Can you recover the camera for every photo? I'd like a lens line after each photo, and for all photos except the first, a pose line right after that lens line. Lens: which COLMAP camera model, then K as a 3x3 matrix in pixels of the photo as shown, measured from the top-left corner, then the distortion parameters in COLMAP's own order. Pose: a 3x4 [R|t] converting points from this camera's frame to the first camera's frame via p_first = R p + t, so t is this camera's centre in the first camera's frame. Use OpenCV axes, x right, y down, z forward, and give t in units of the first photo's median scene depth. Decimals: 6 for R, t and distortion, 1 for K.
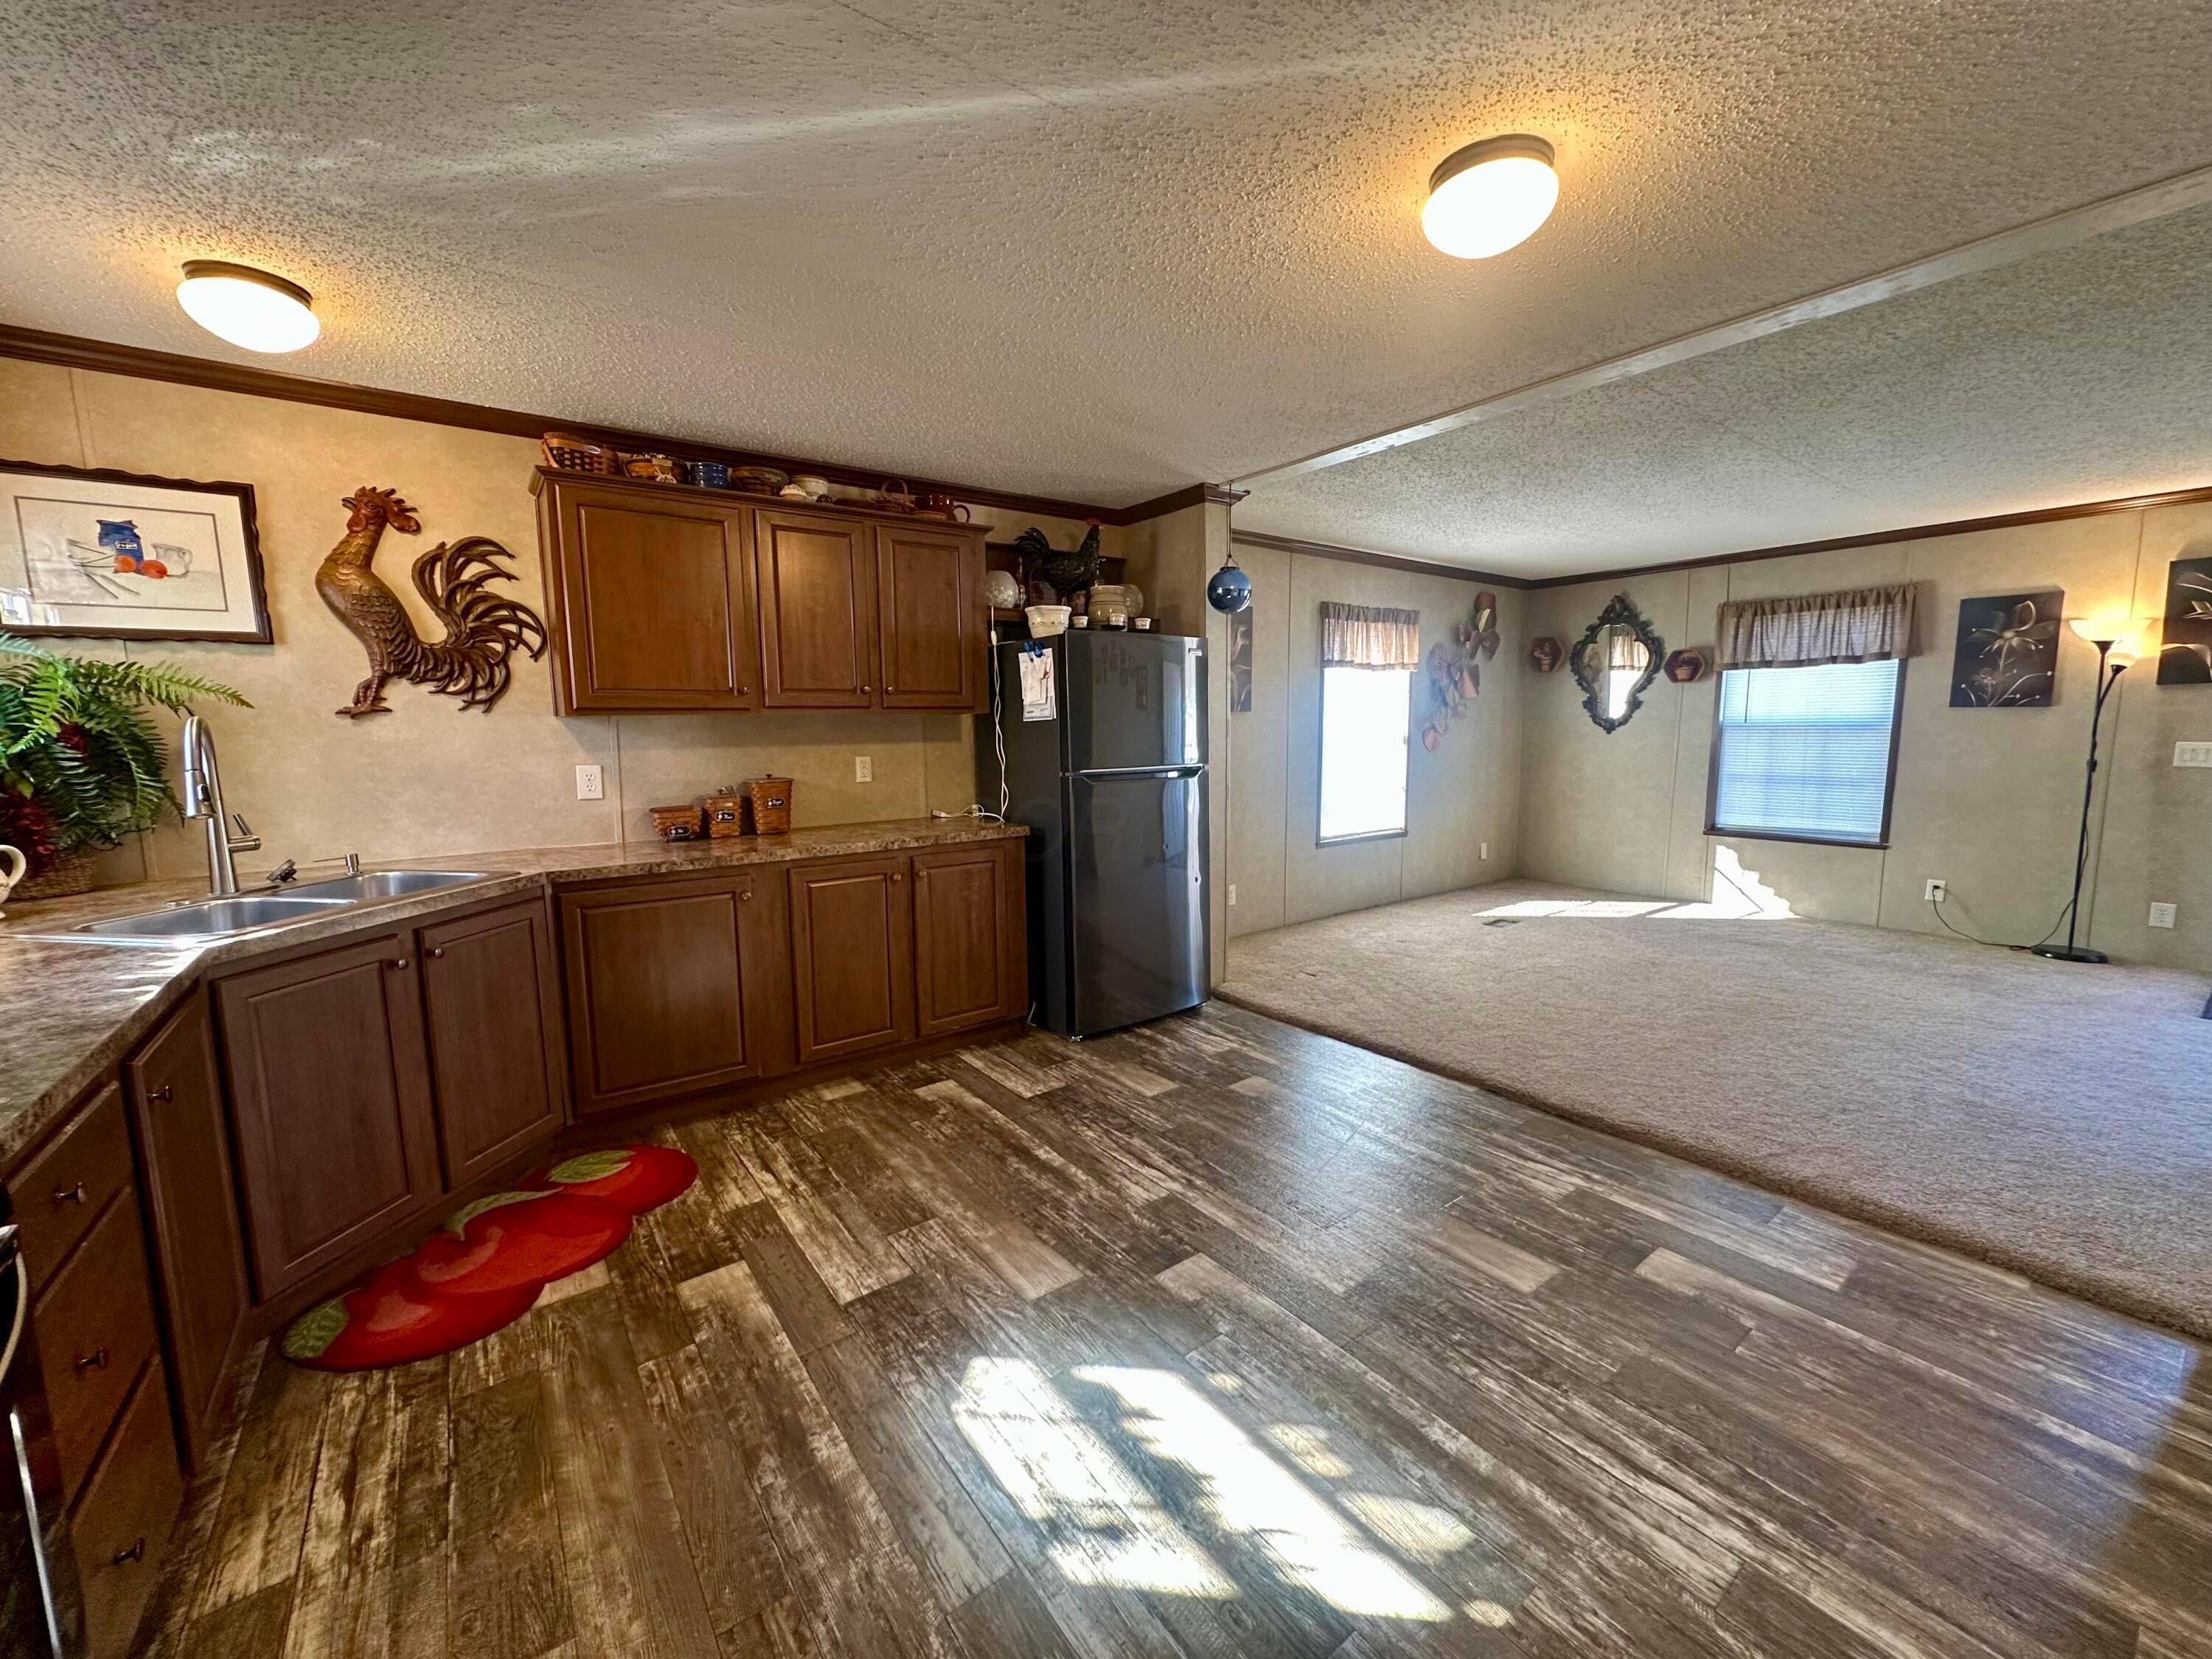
lens RADIAL K [[875.9, 0, 1108.6], [0, 875.9, 832.3], [0, 0, 1]] dist [-0.003825, 0.000182]
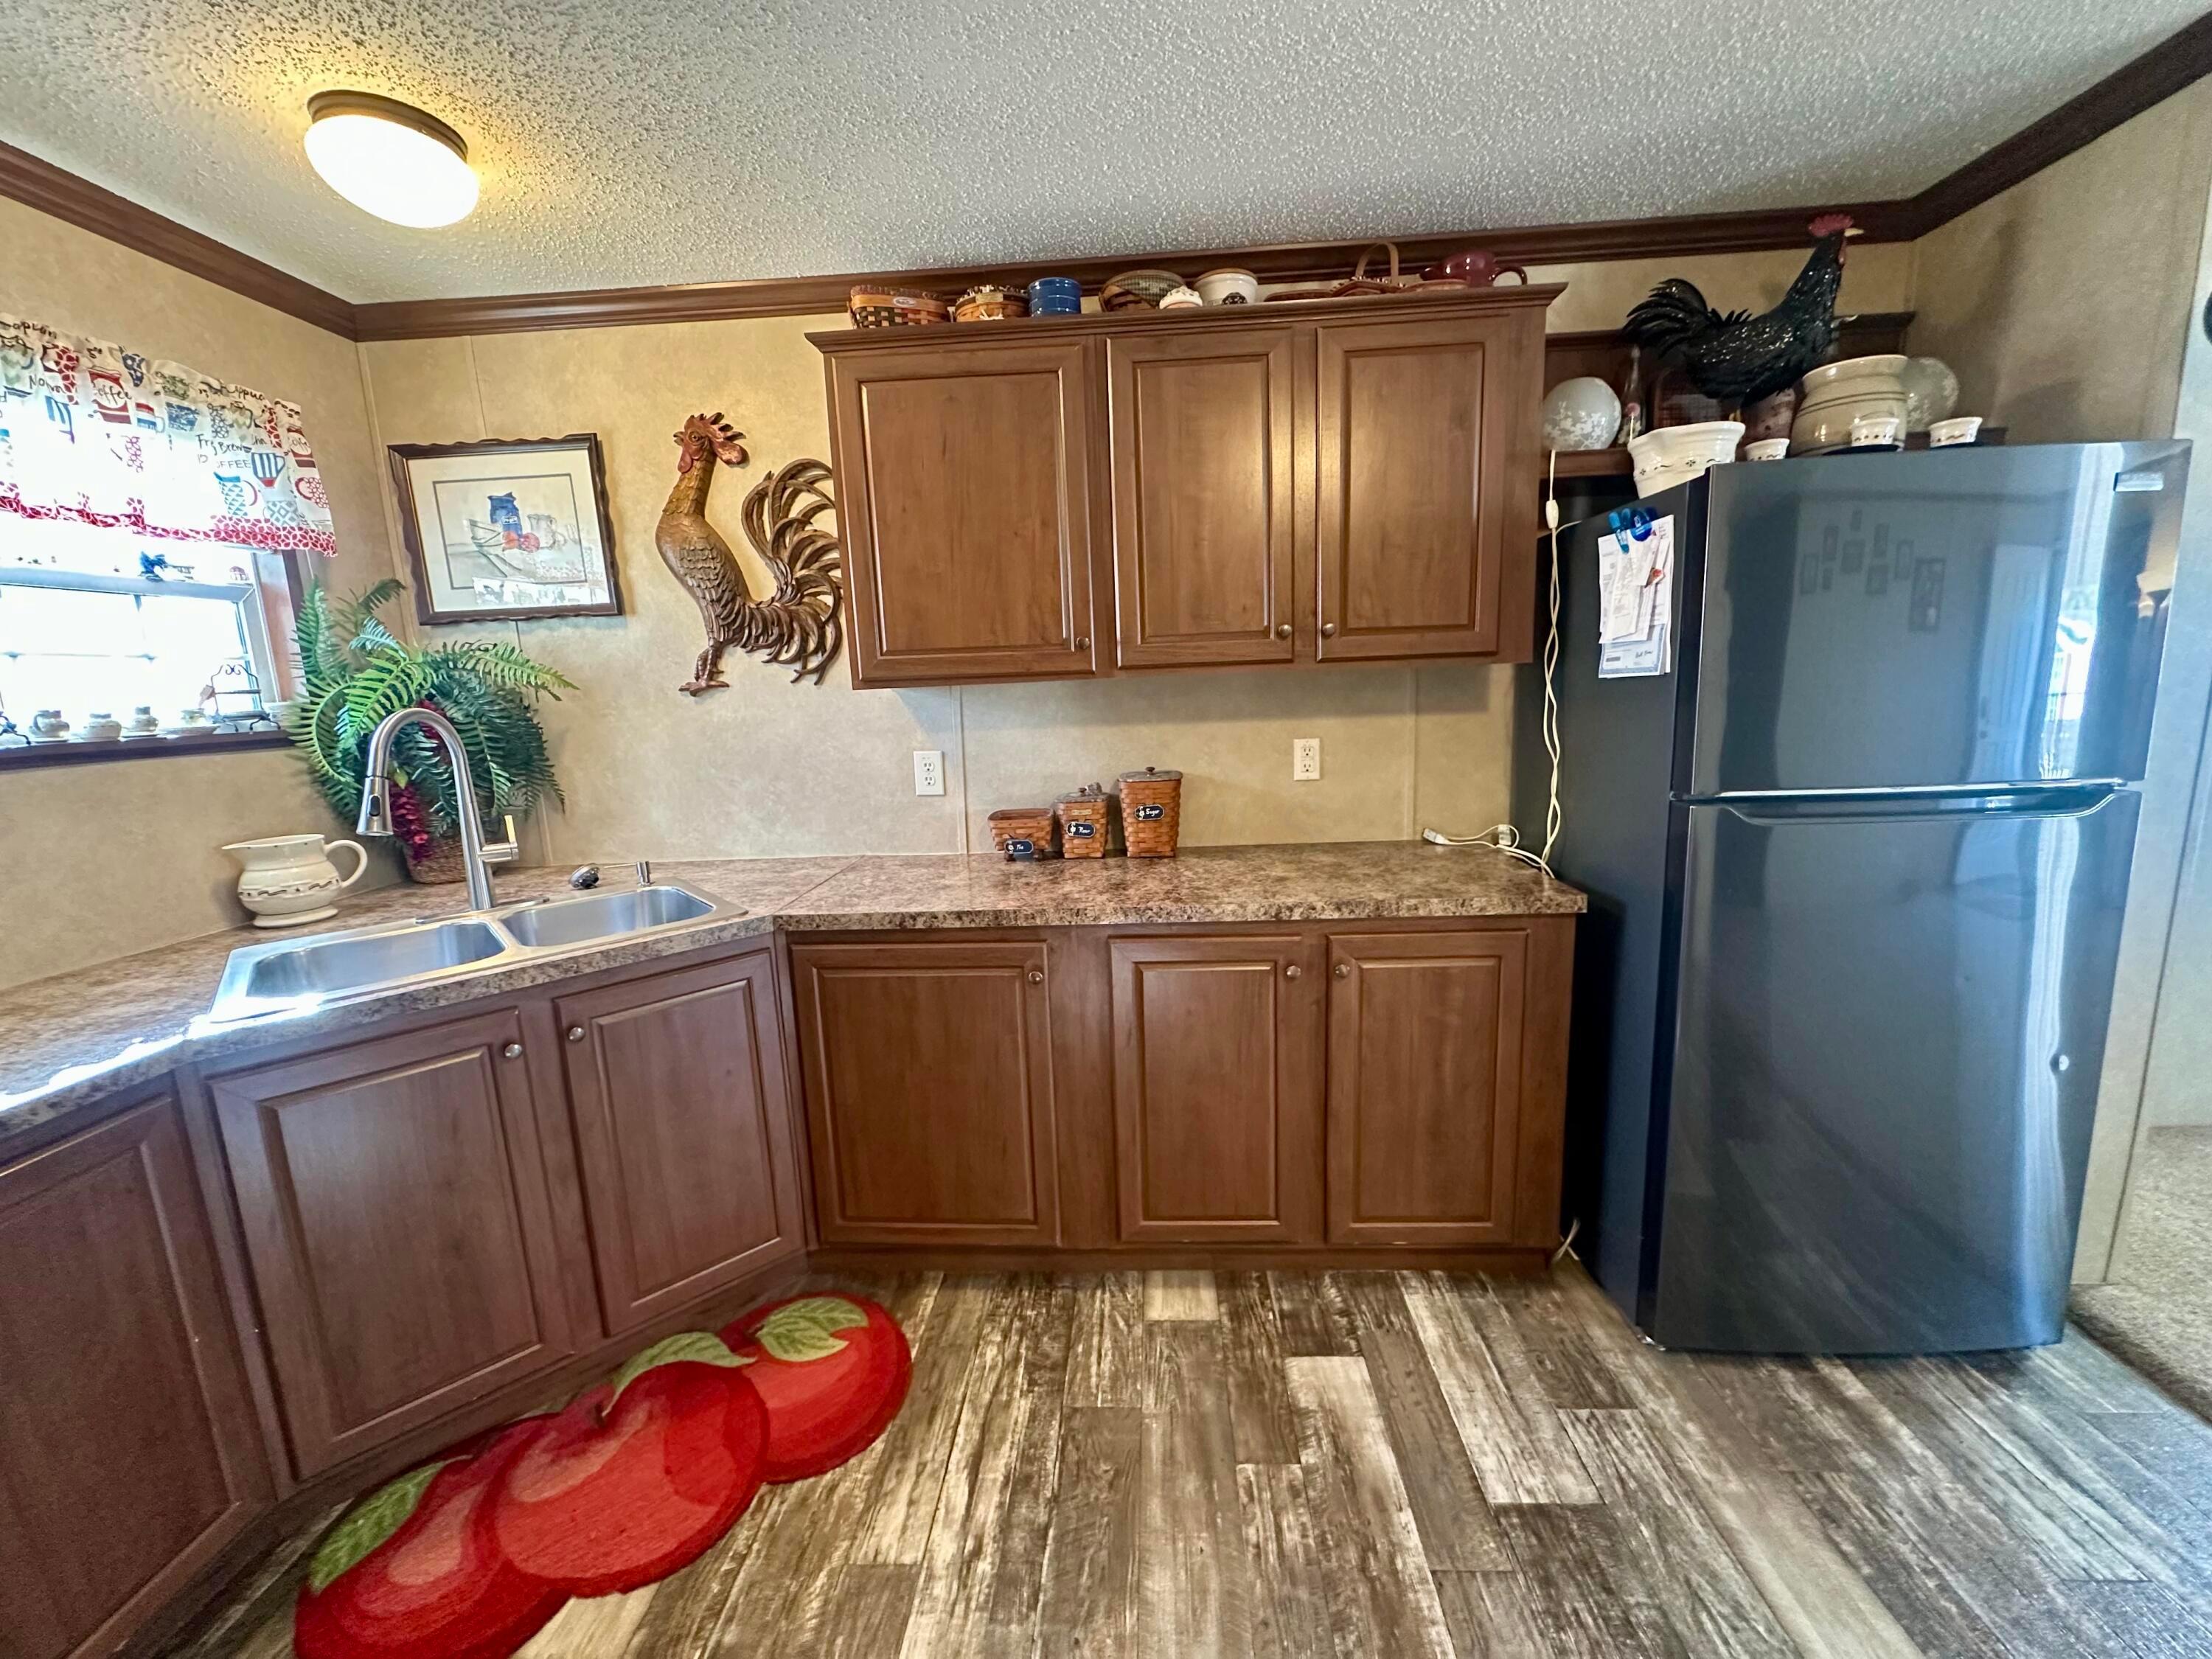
lens RADIAL K [[875.9, 0, 1112.4], [0, 875.9, 823.6], [0, 0, 1]] dist [-0.003825, 0.000182]
pose [[0.769814, 0.088968, -0.632037, 0.011539], [-0.050313, 0.995615, 0.078867, -0.079682], [0.636282, -0.028913, 0.770914, 0.504004]]
